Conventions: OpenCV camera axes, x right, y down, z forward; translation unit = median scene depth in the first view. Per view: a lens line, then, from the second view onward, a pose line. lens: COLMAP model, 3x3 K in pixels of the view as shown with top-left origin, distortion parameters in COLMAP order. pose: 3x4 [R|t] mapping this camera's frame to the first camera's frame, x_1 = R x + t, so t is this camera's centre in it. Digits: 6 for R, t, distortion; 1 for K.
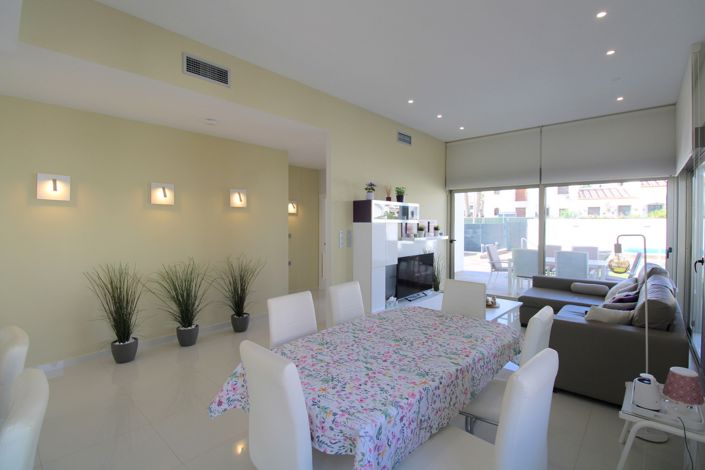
lens RADIAL K [[329.5, 0, 355.9], [0, 329.5, 227.3], [0, 0, 1]] dist [-0.000515, -0.009756]
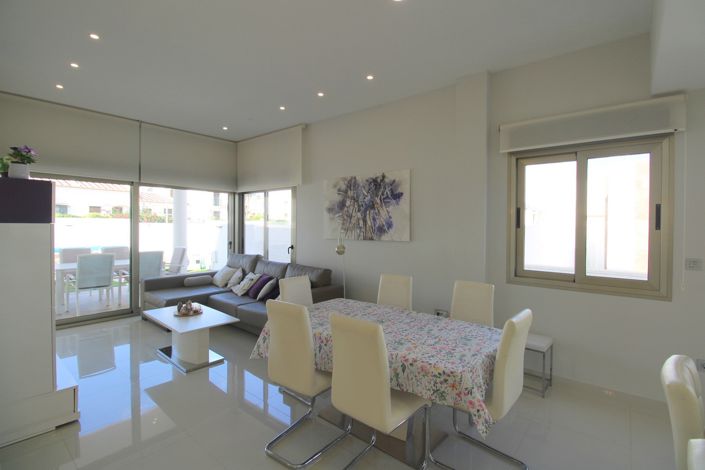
lens RADIAL K [[329.5, 0, 355.9], [0, 329.5, 227.3], [0, 0, 1]] dist [-0.000515, -0.009756]
pose [[-0.036405, -0.009821, 0.999289, -0.380821], [0.004637, 0.999939, 0.009996, -0.008809], [-0.999326, 0.004997, -0.036357, 0.393015]]
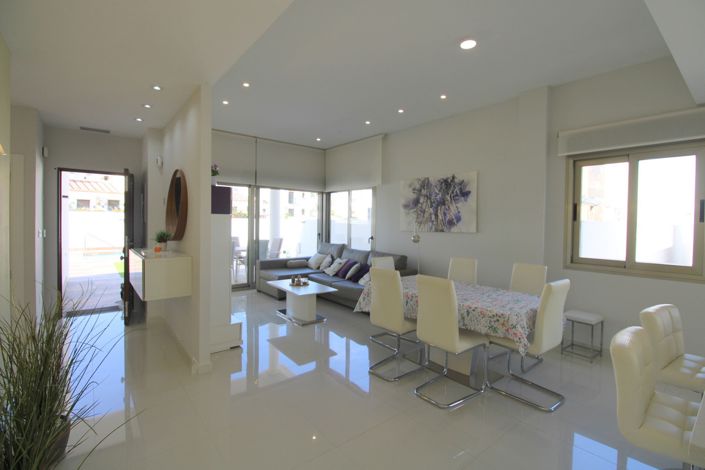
lens RADIAL K [[329.5, 0, 355.9], [0, 329.5, 227.3], [0, 0, 1]] dist [-0.000515, -0.009756]
pose [[0.160332, -0.016897, 0.986918, -0.542627], [-0.002342, 0.999844, 0.017499, 0.001646], [-0.987060, -0.005117, 0.160268, 0.417685]]
